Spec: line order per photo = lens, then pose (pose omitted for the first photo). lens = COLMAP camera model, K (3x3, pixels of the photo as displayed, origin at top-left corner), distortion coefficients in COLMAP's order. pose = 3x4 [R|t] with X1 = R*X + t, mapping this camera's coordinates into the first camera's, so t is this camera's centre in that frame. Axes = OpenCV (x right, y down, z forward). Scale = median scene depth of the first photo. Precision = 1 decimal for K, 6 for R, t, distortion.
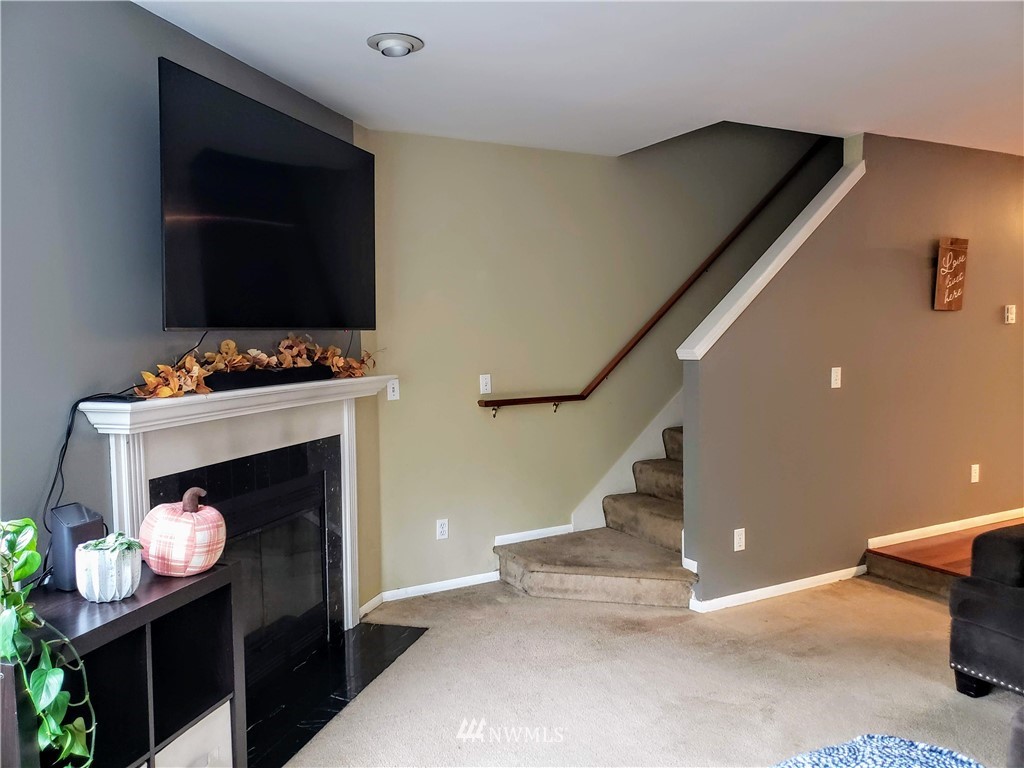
lens RADIAL K [[816.1, 0, 512.0], [0, 816.1, 384.0], [0, 0, 1]] dist [0.049473, -0.008722]
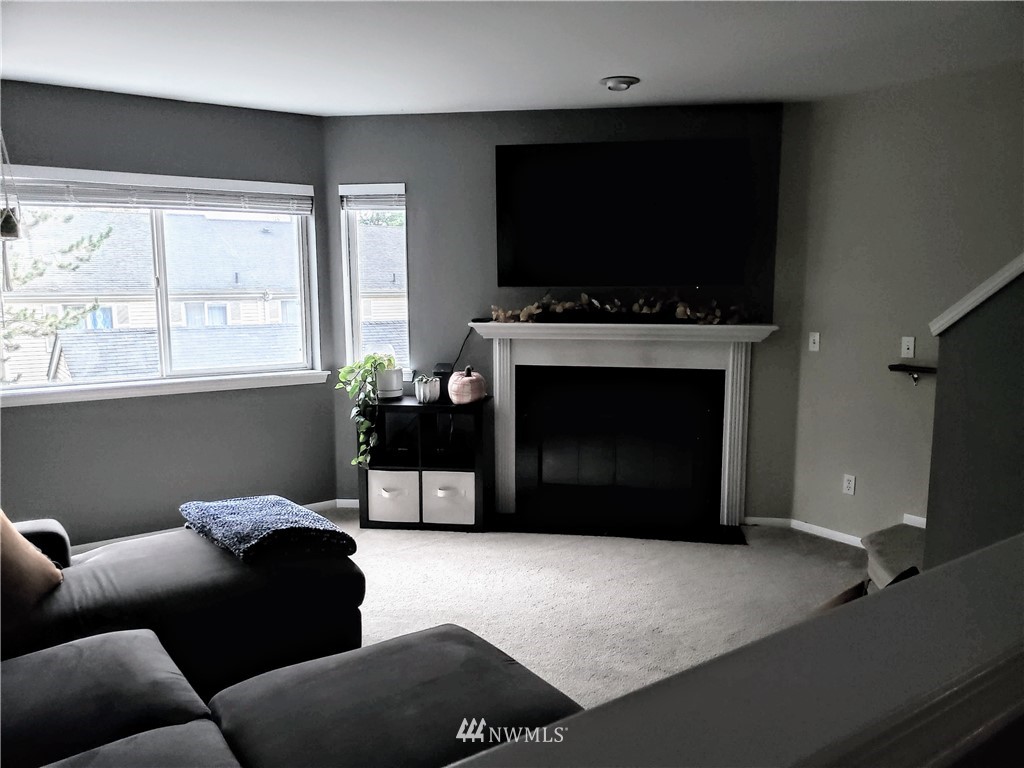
lens RADIAL K [[816.1, 0, 512.0], [0, 816.1, 384.0], [0, 0, 1]] dist [0.049473, -0.008722]
pose [[0.103612, 0.152845, -0.982804, 0.990284], [-0.055636, 0.987465, 0.147705, -0.084320], [0.993060, 0.039375, 0.110817, 0.540628]]
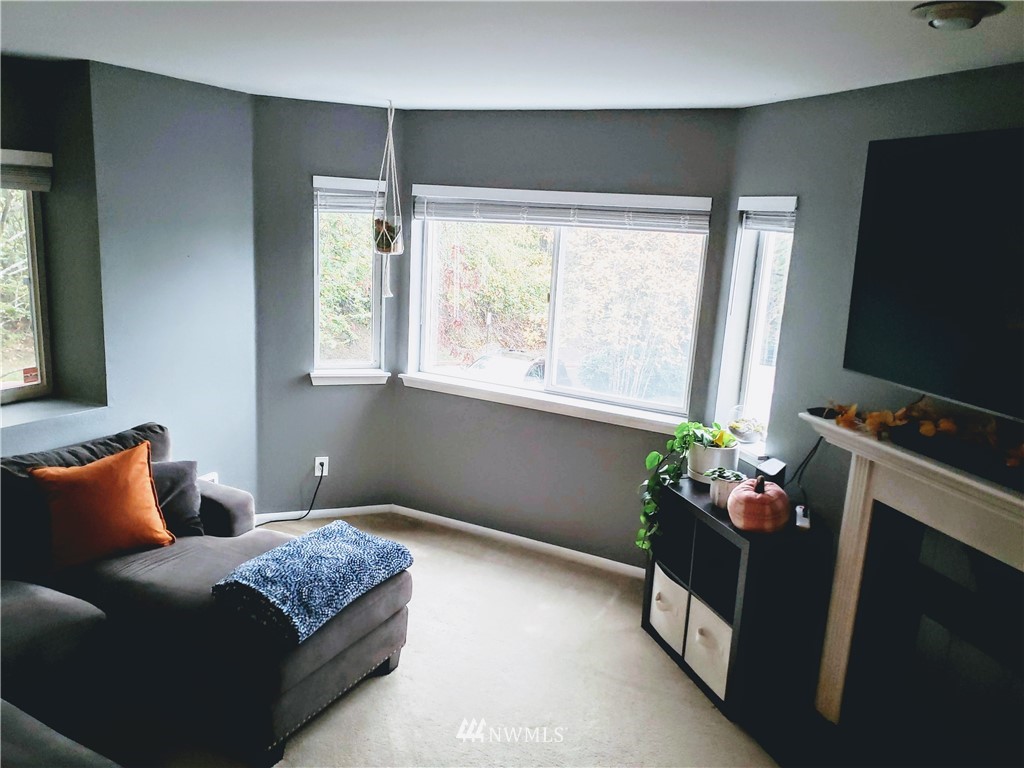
lens RADIAL K [[816.1, 0, 512.0], [0, 816.1, 384.0], [0, 0, 1]] dist [0.049473, -0.008722]
pose [[-0.842012, 0.085588, -0.532626, 0.409688], [-0.071077, 0.961125, 0.266807, -0.218576], [0.534756, 0.262512, -0.803196, 1.118981]]
